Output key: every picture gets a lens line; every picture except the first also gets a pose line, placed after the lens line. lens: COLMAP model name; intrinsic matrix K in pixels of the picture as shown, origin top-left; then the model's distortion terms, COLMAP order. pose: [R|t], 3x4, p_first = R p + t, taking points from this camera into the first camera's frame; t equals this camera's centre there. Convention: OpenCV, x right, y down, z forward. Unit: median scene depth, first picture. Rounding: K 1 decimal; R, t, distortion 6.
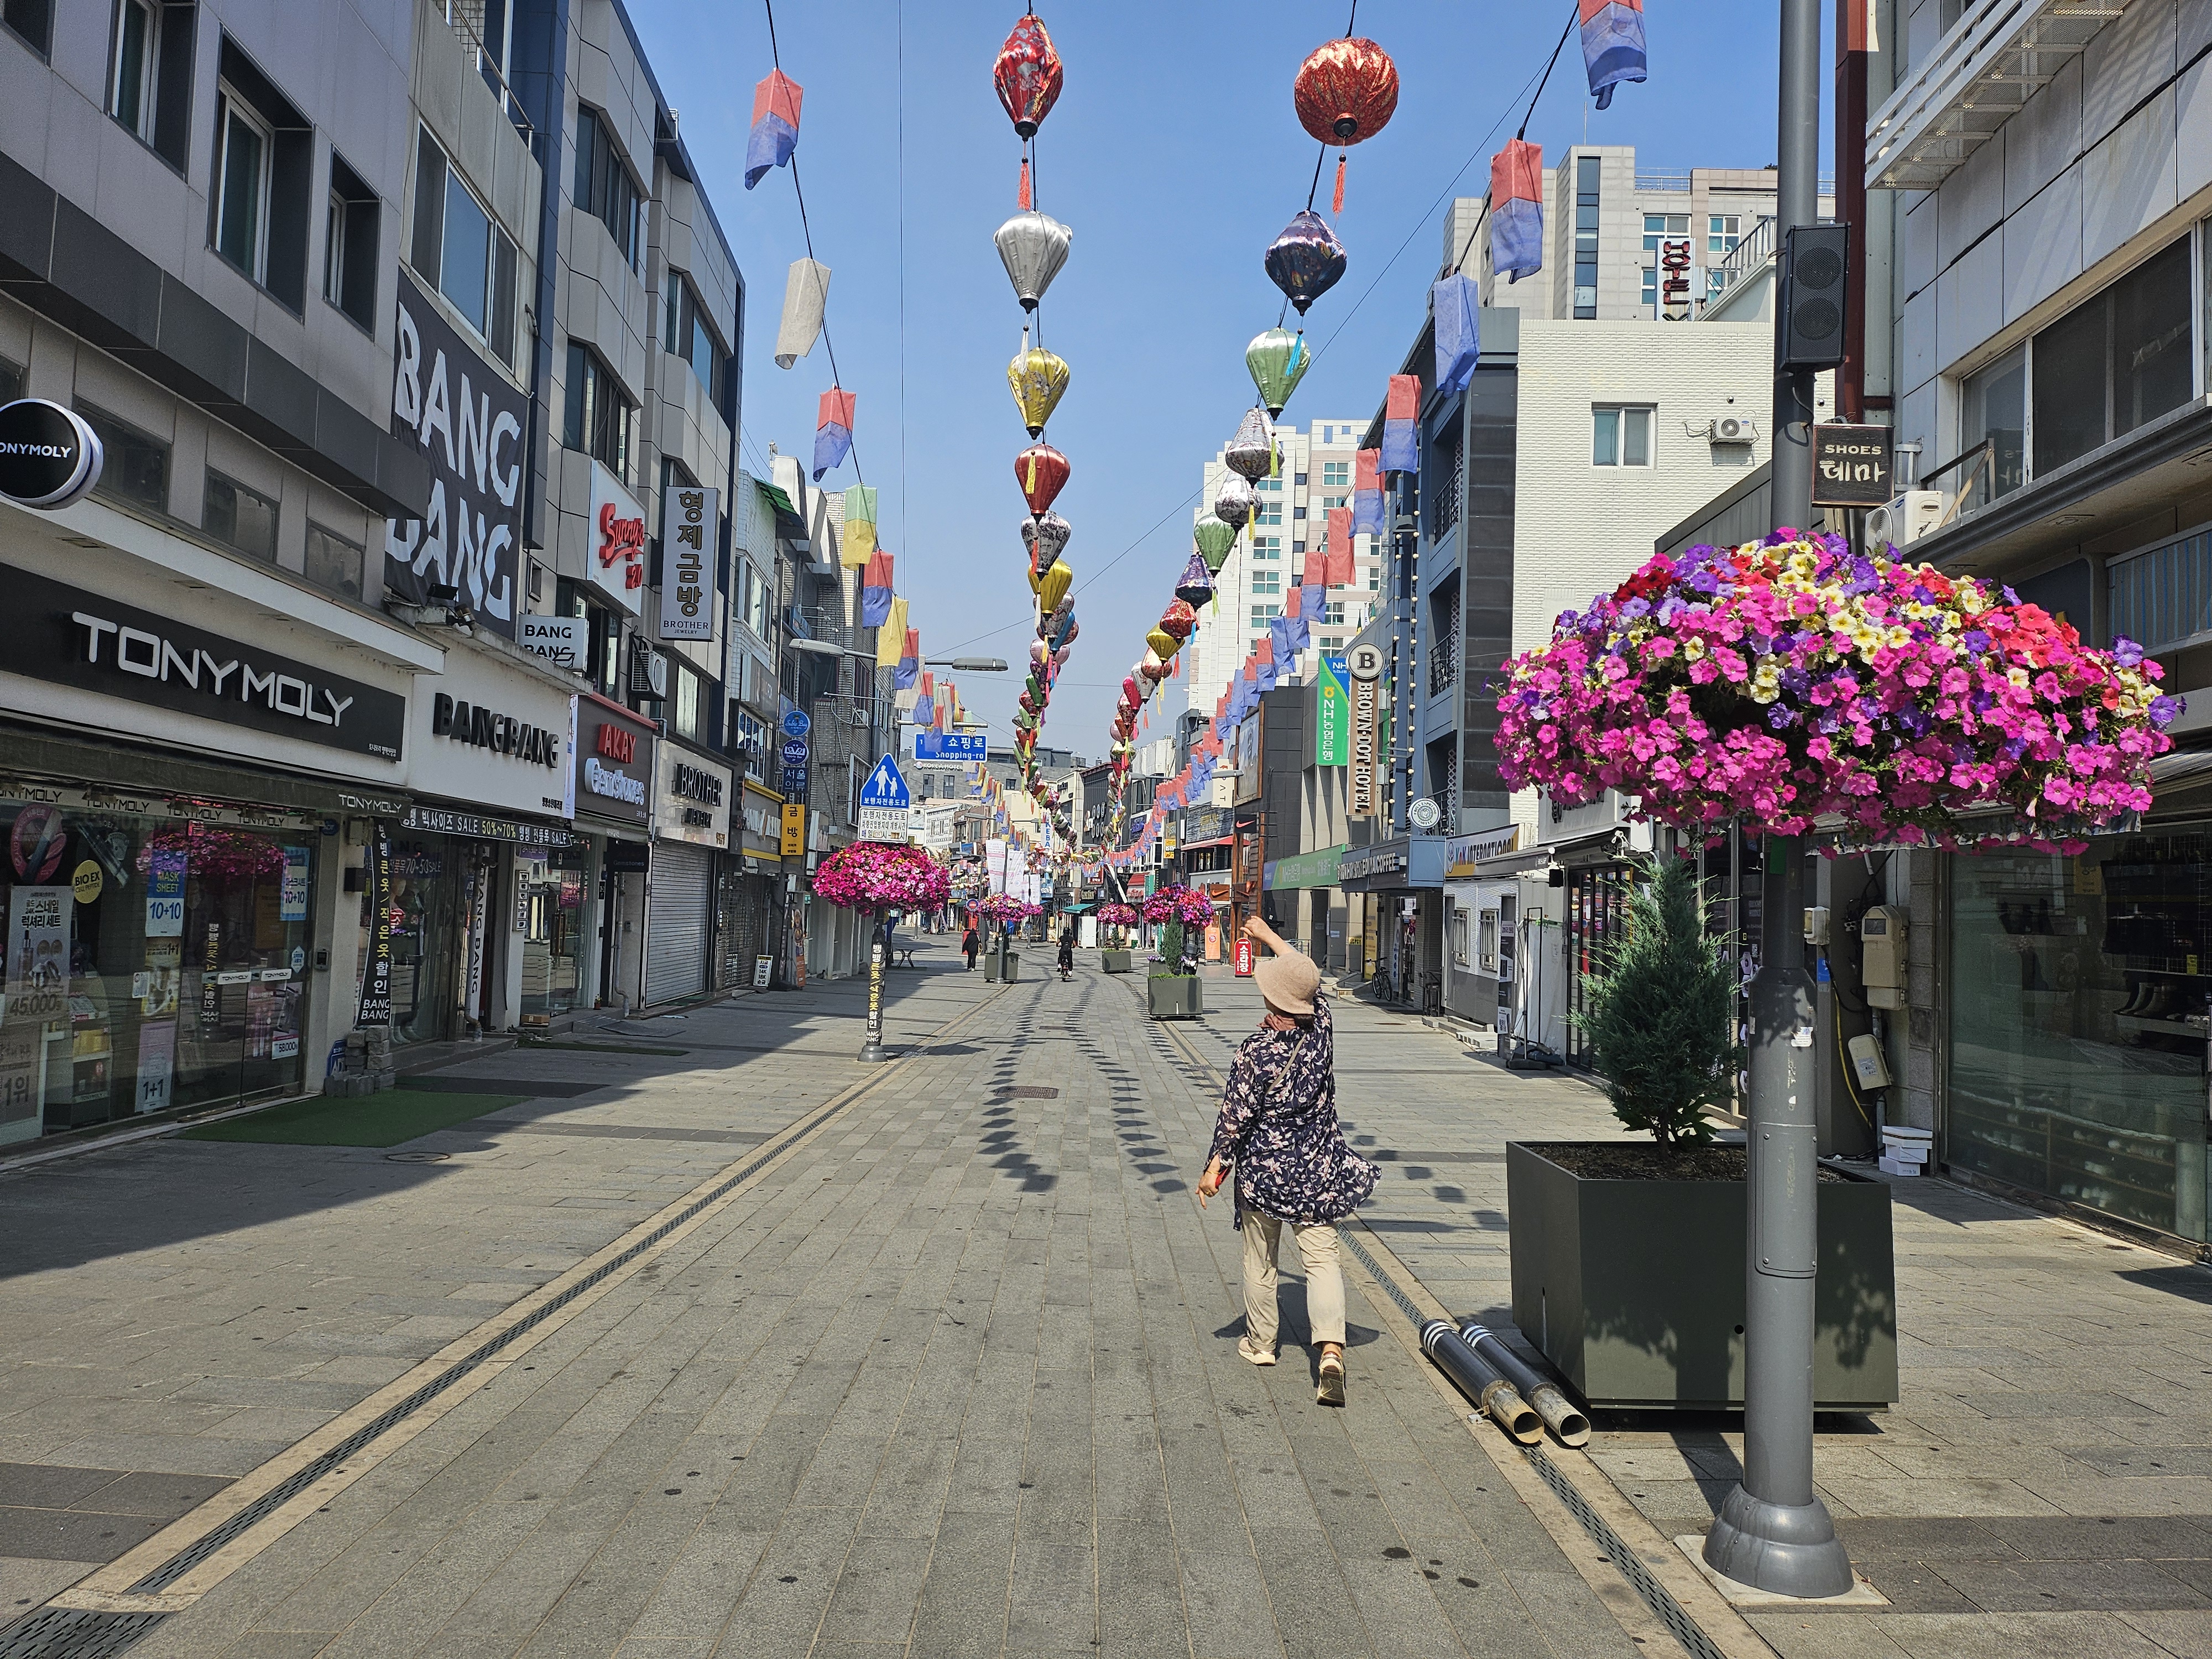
lens RADIAL K [[1566.6, 0, 1087.2], [0, 1566.6, 827.9], [0, 0, 1]] dist [0.079310, -0.078965]
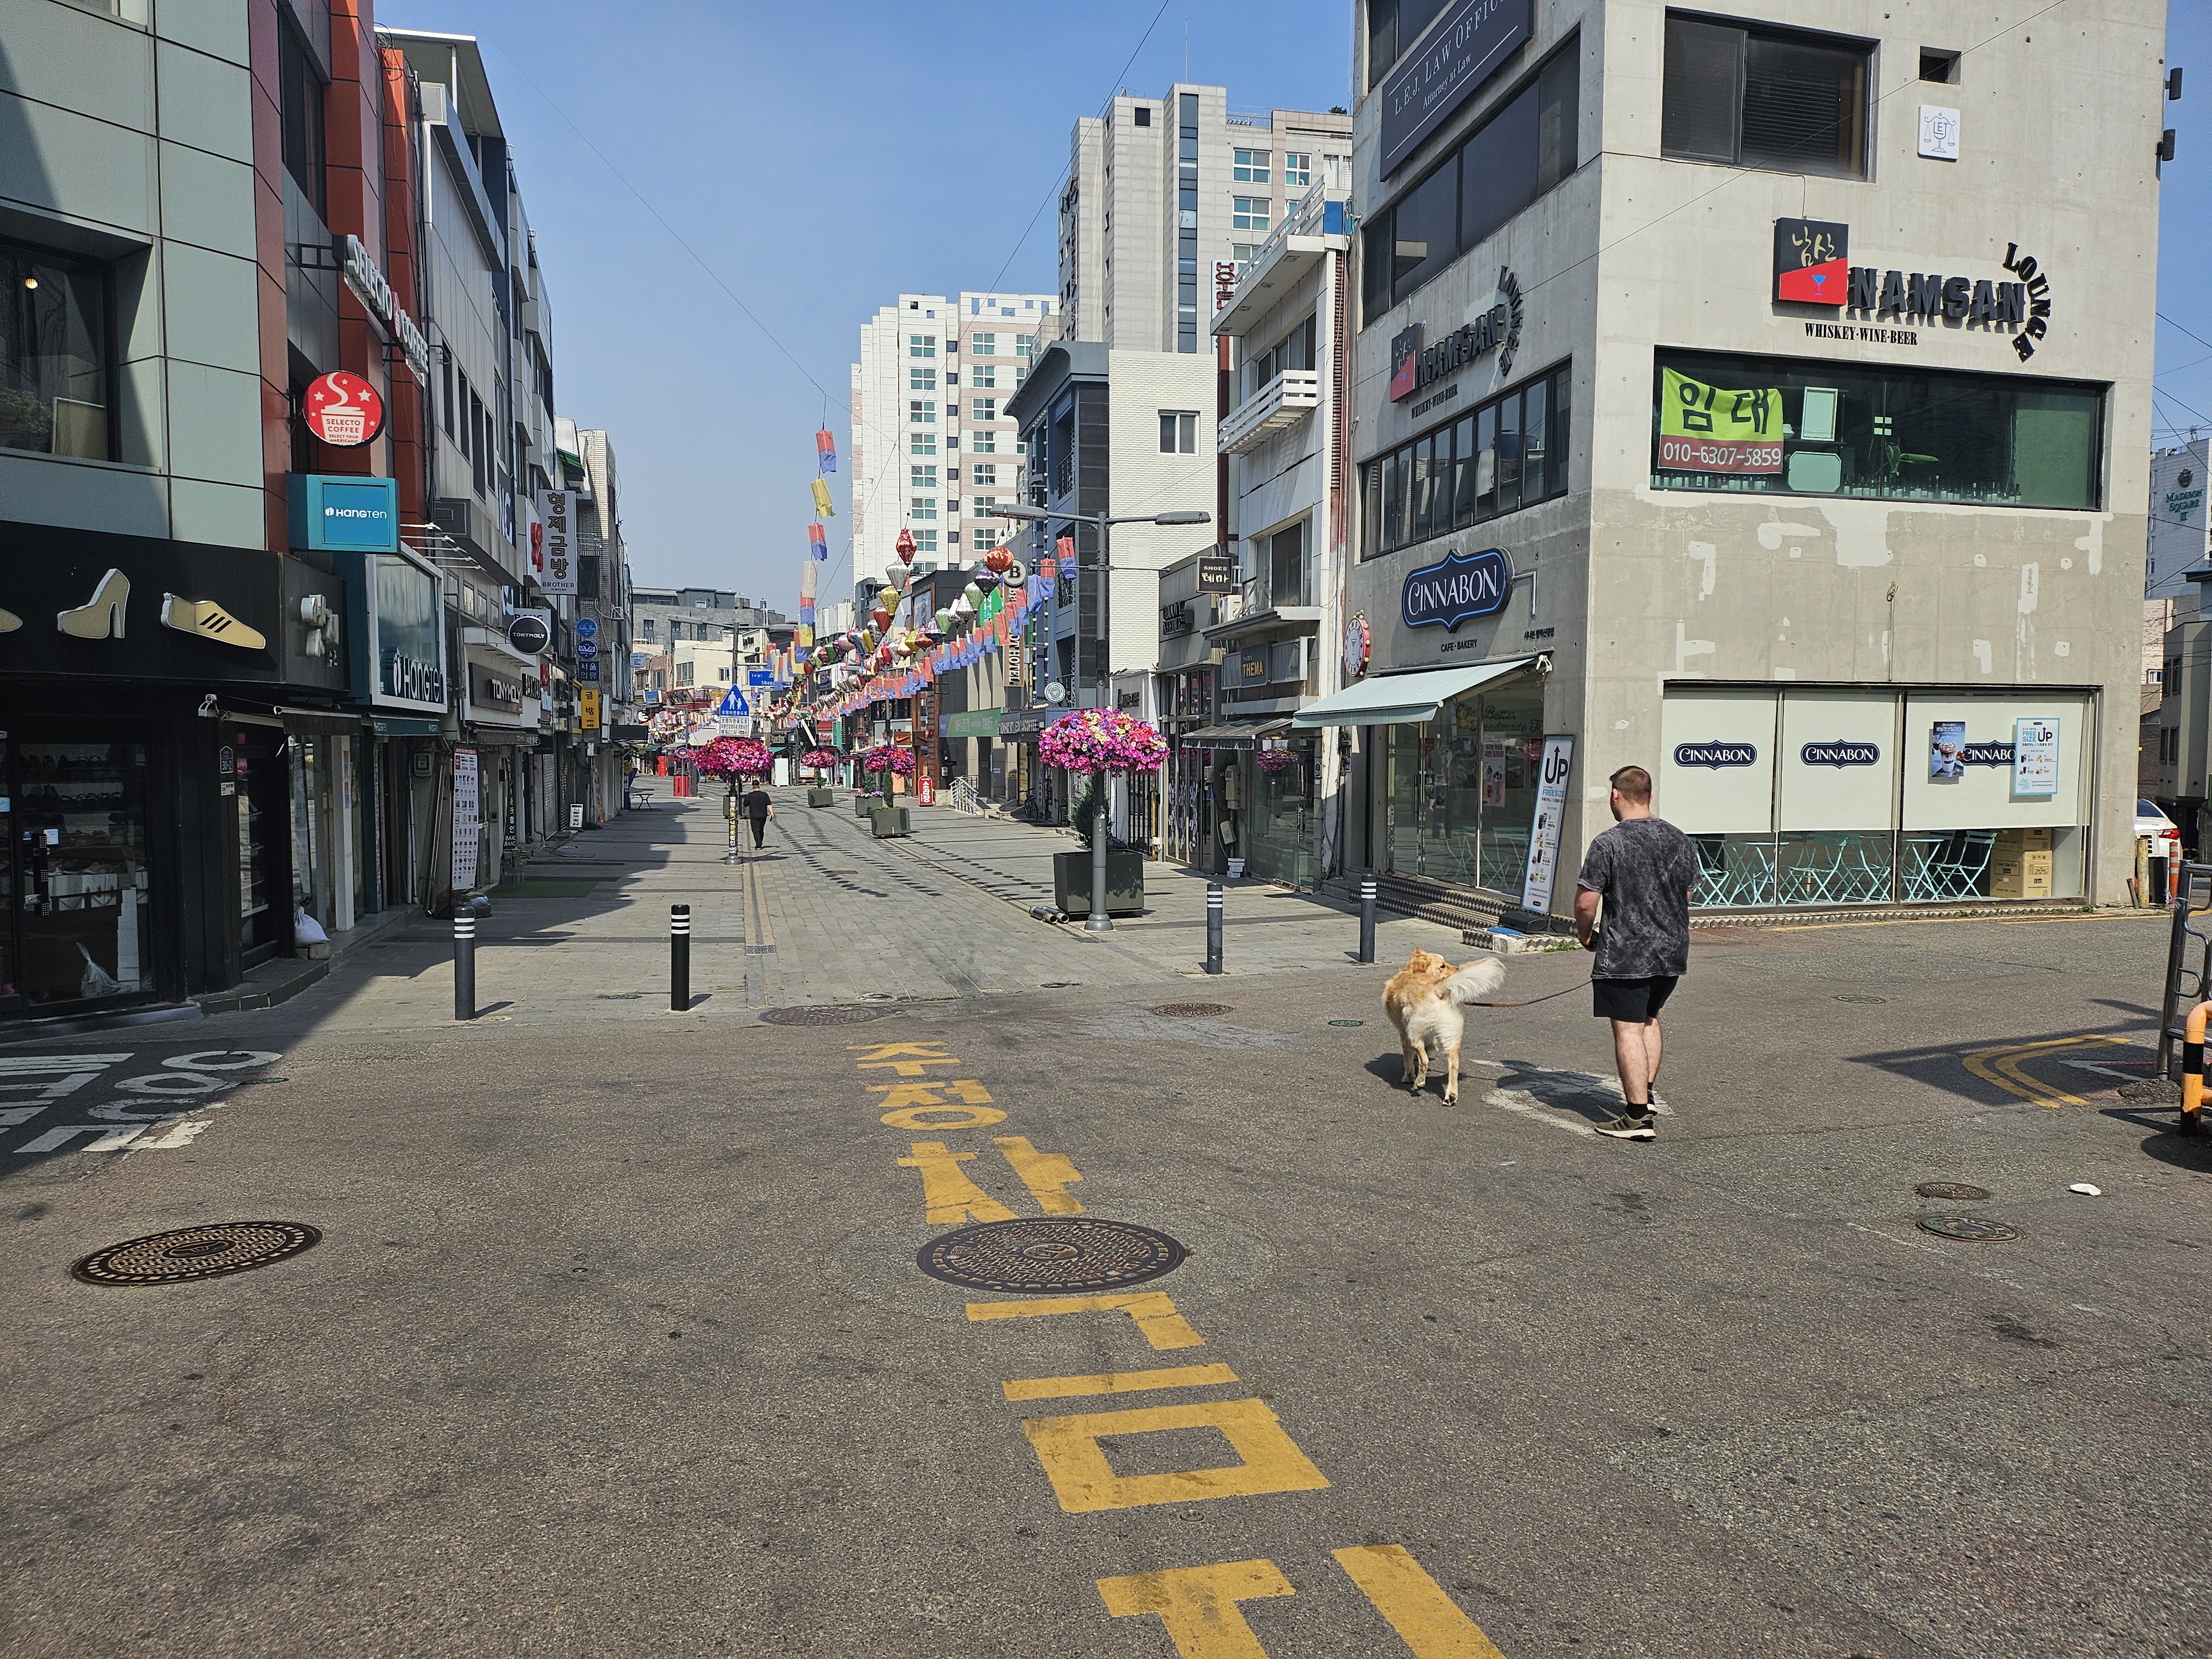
lens RADIAL K [[1566.6, 0, 1087.2], [0, 1566.6, 827.9], [0, 0, 1]] dist [0.079310, -0.078965]
pose [[0.976309, -0.043419, 0.211978, -0.047260], [0.019976, 0.993563, 0.111506, -0.028998], [-0.215455, -0.104630, 0.970892, -0.287478]]
